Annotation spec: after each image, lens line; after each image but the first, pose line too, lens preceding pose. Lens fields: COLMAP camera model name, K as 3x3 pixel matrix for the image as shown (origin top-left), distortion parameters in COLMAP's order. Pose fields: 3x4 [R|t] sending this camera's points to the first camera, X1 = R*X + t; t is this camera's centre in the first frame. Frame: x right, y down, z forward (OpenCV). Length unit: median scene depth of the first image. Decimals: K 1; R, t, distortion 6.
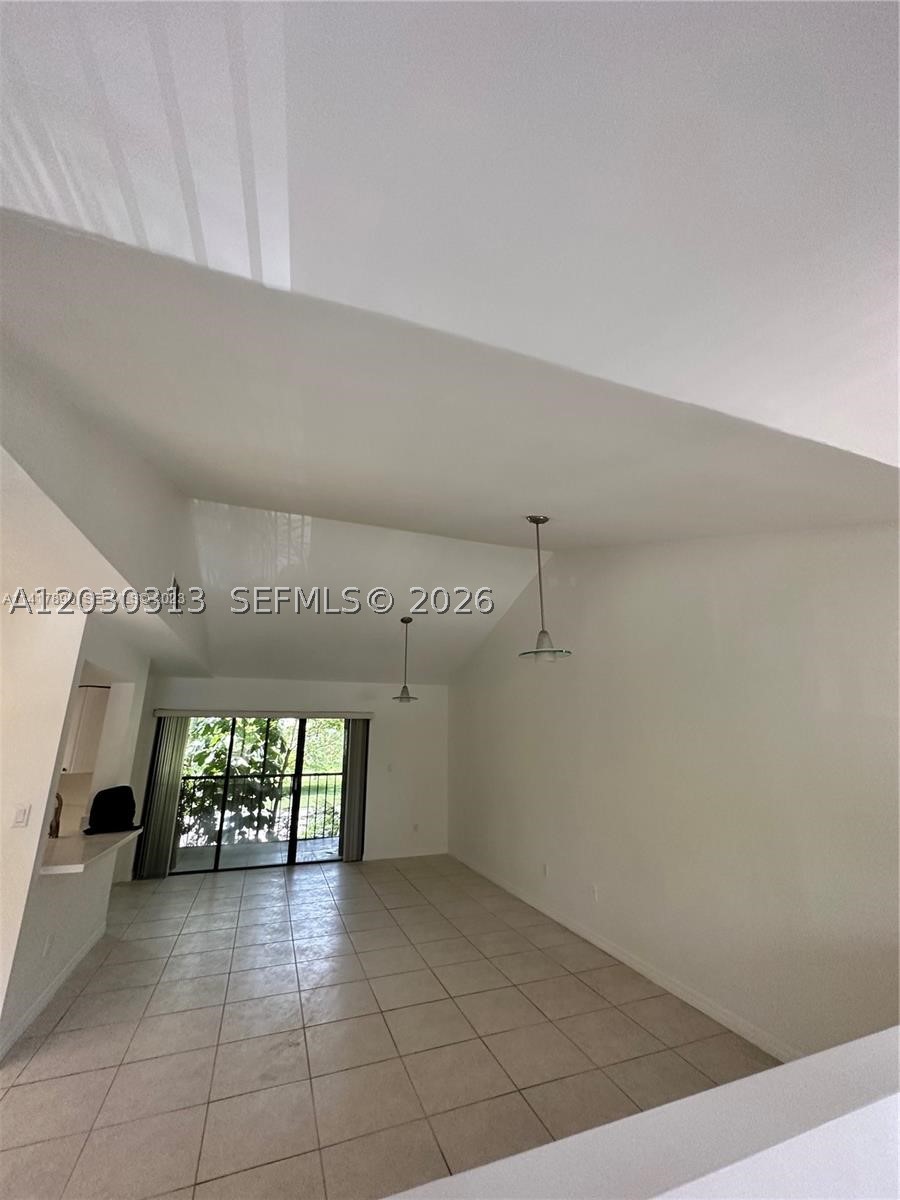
lens RADIAL K [[480.6, 0, 449.3], [0, 480.6, 599.9], [0, 0, 1]] dist [-0.002065, 0.000240]
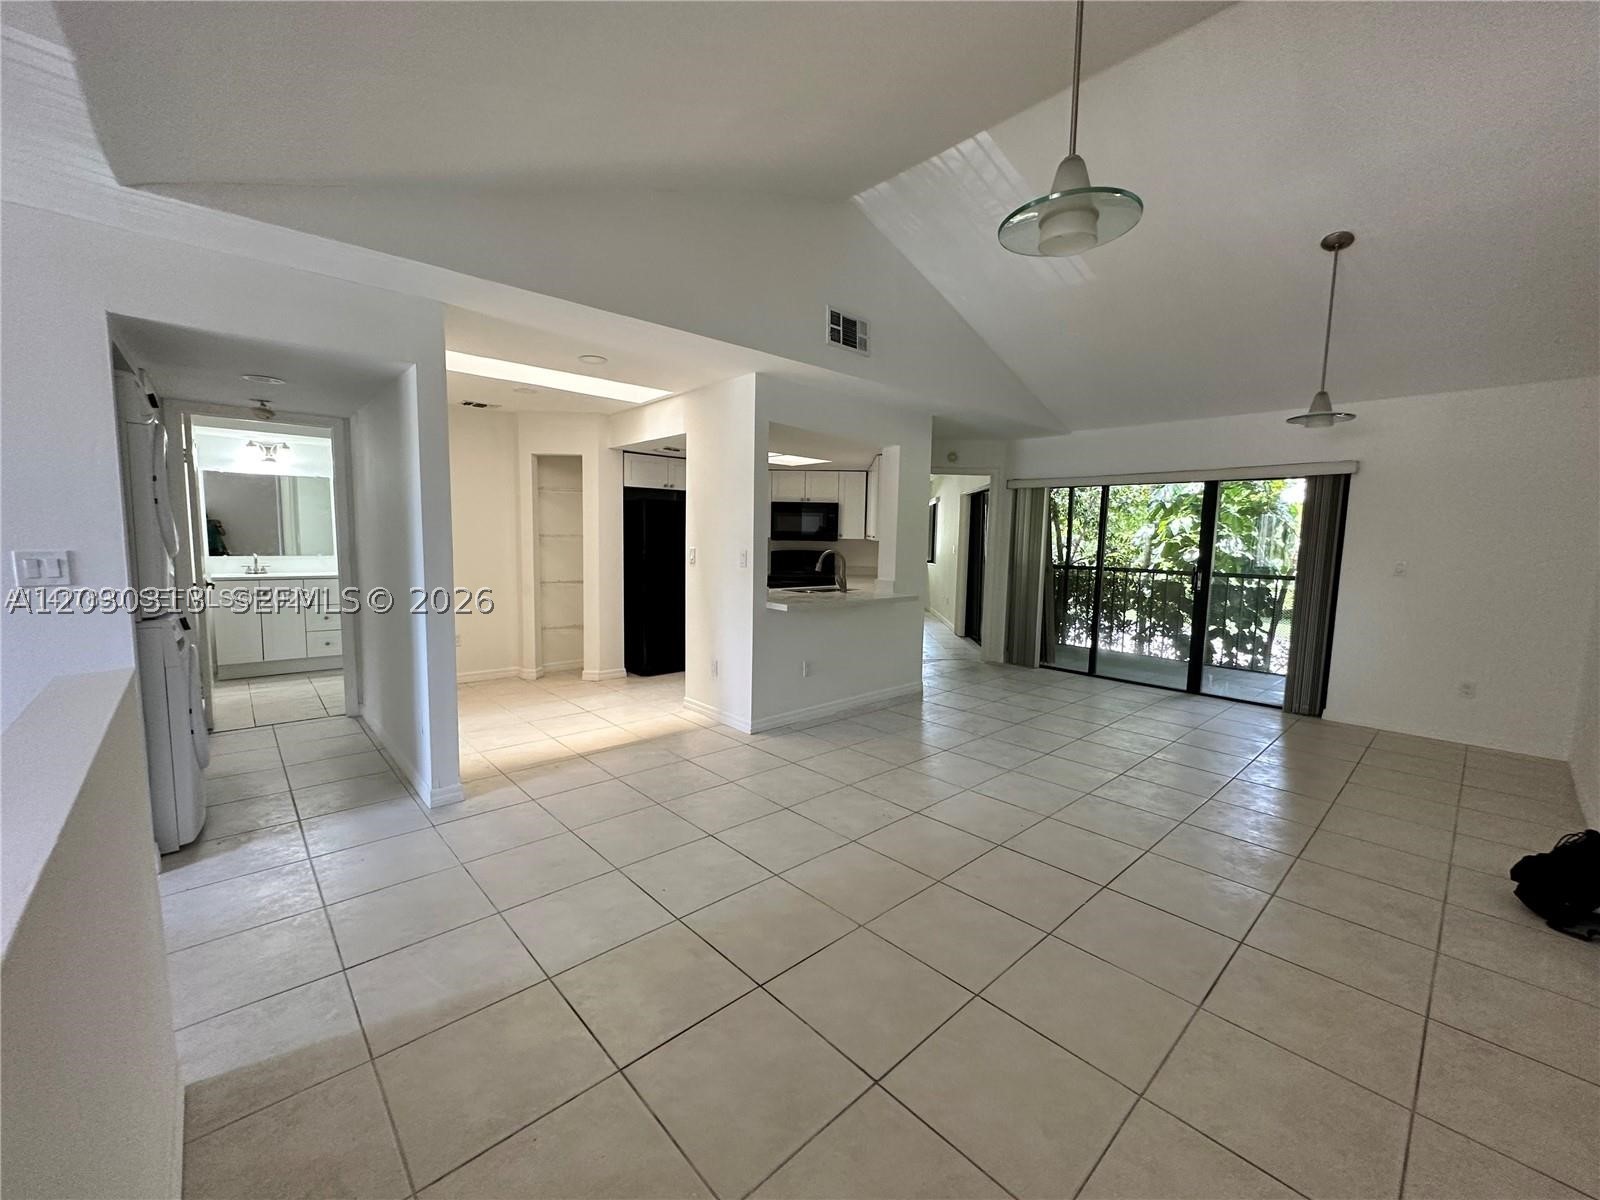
lens RADIAL K [[640.8, 0, 800.6], [0, 640.8, 600.2], [0, 0, 1]] dist [-0.002065, 0.000240]
pose [[0.377055, 0.104052, -0.920328, 0.294571], [0.237983, 0.949423, 0.204842, 0.114843], [0.895094, -0.296259, 0.333222, 0.252896]]
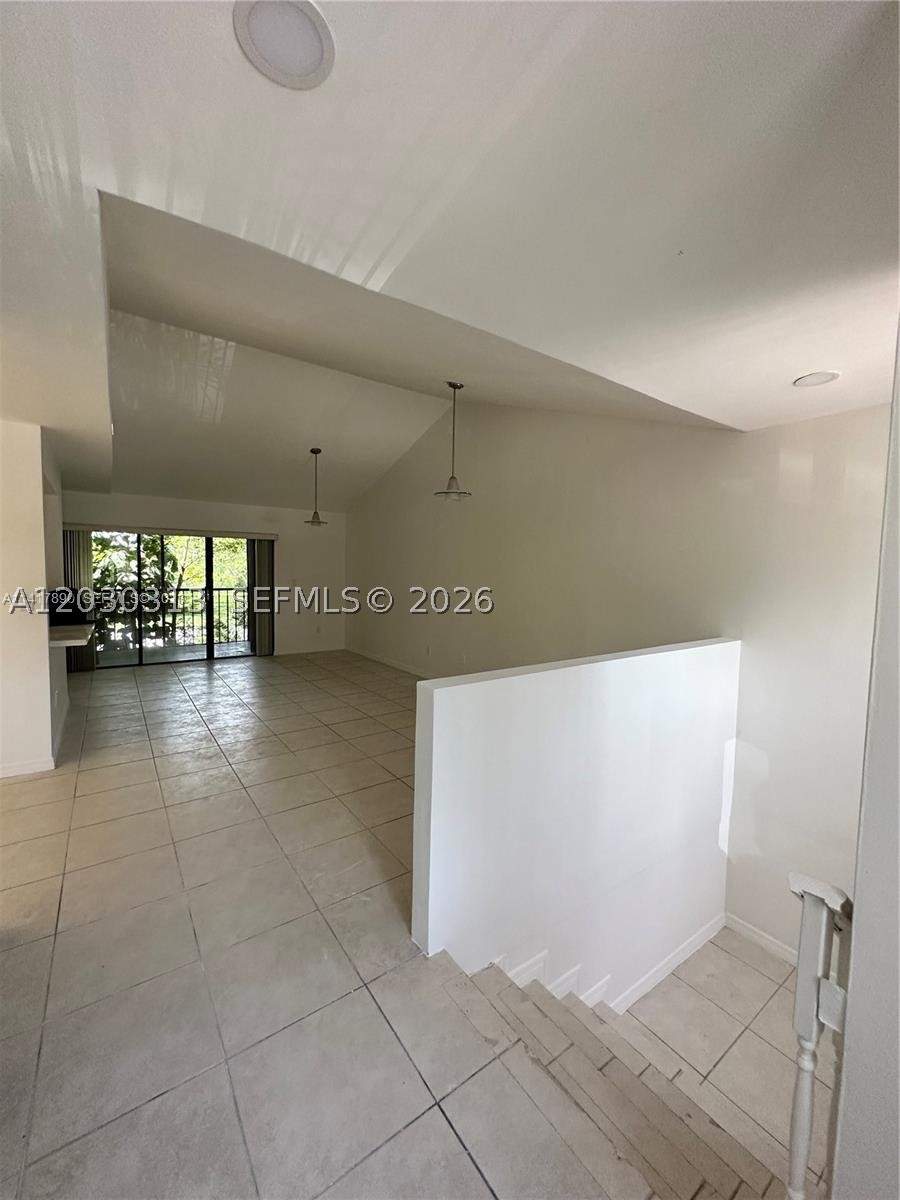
lens RADIAL K [[480.6, 0, 450.2], [0, 480.6, 600.6], [0, 0, 1]] dist [-0.002065, 0.000240]
pose [[0.964067, 0.002134, 0.265650, -0.081493], [-0.093024, 0.939370, 0.330045, -0.025719], [-0.248839, -0.342898, 0.905815, -0.166077]]
